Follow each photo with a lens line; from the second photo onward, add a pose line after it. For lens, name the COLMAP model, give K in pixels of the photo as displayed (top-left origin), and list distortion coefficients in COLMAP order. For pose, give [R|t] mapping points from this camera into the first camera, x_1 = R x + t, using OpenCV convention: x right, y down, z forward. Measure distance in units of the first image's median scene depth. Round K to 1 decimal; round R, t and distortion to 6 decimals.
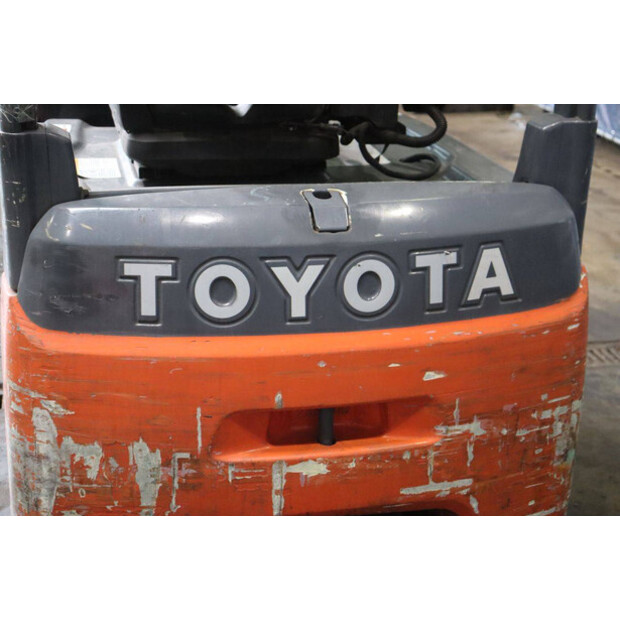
lens RADIAL K [[1150.1, 0, 332.5], [0, 1150.1, 309.8], [0, 0, 1]] dist [0.177099, 0.077887]
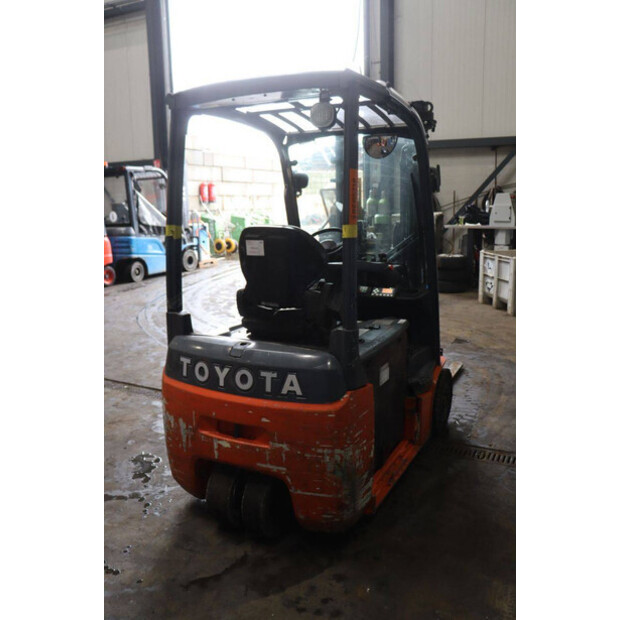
lens RADIAL K [[555.0, 0, 310.0], [0, 555.0, 310.0], [0, 0, 1]] dist [-0.069444, -0.001454]
pose [[0.758569, 0.090630, -0.645259, 0.931572], [-0.197522, 0.975668, -0.095170, -0.083417], [0.620933, 0.199646, 0.758013, 0.087997]]
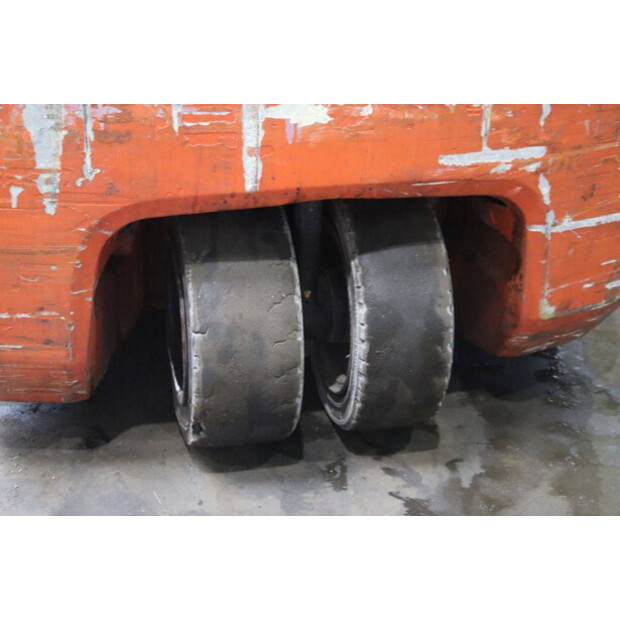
lens RADIAL K [[1028.3, 0, 310.0], [0, 1028.3, 310.0], [0, 0, 1]] dist [0.165012, 0.050307]
pose [[0.999999, -0.000757, -0.001123, -0.014320], [0.000889, 0.992410, 0.122968, 0.175045], [0.001021, -0.122969, 0.992410, 0.420823]]
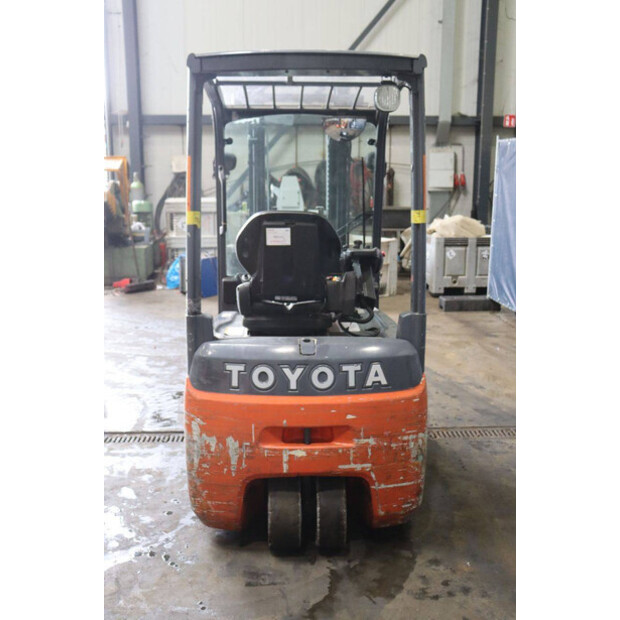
lens RADIAL K [[658.5, 0, 310.0], [0, 658.5, 310.0], [0, 0, 1]] dist [-0.012457, -0.003228]
pose [[0.979954, 0.010831, -0.198931, 0.276001], [-0.044229, 0.985432, -0.164221, 0.067316], [0.194254, 0.169727, 0.966156, -0.381240]]
